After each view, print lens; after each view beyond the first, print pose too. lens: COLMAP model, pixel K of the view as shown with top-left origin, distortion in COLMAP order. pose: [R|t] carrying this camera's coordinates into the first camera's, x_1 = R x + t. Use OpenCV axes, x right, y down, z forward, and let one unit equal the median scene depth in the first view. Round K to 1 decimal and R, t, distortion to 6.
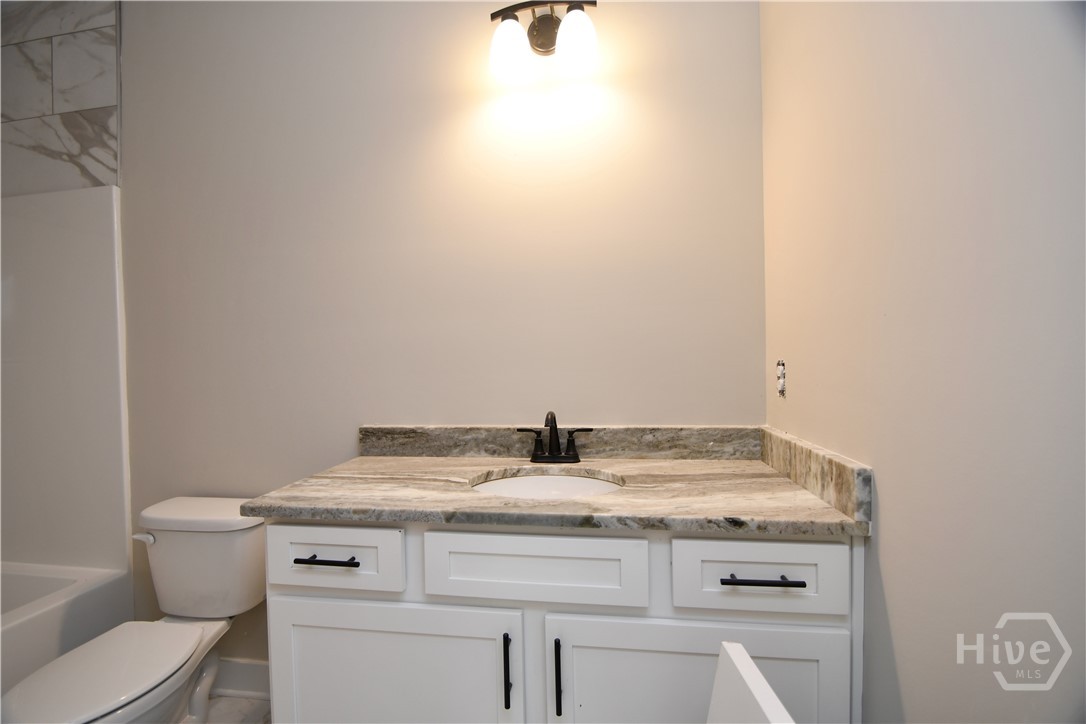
lens RADIAL K [[482.8, 0, 537.5], [0, 482.8, 367.0], [0, 0, 1]] dist [0.009873, -0.014879]
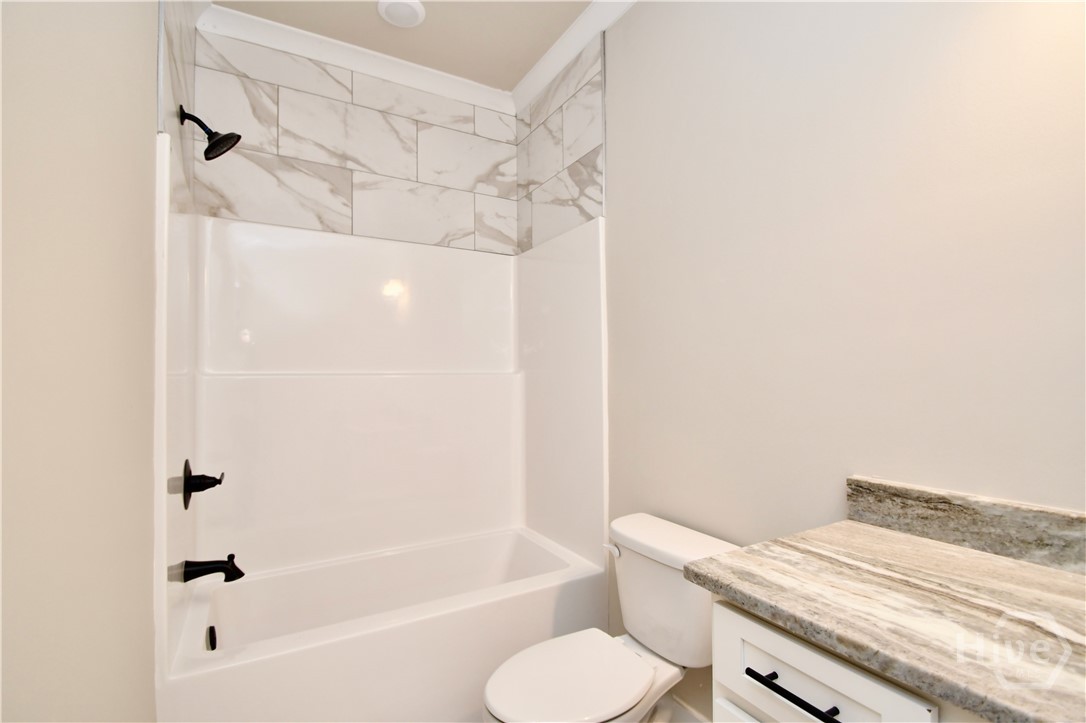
lens RADIAL K [[482.8, 0, 537.5], [0, 482.8, 366.5], [0, 0, 1]] dist [0.009873, -0.014879]
pose [[0.609148, 0.004389, -0.793045, -0.088600], [-0.011974, 0.999922, -0.003663, -0.028040], [0.792966, 0.011728, 0.609152, 0.220196]]
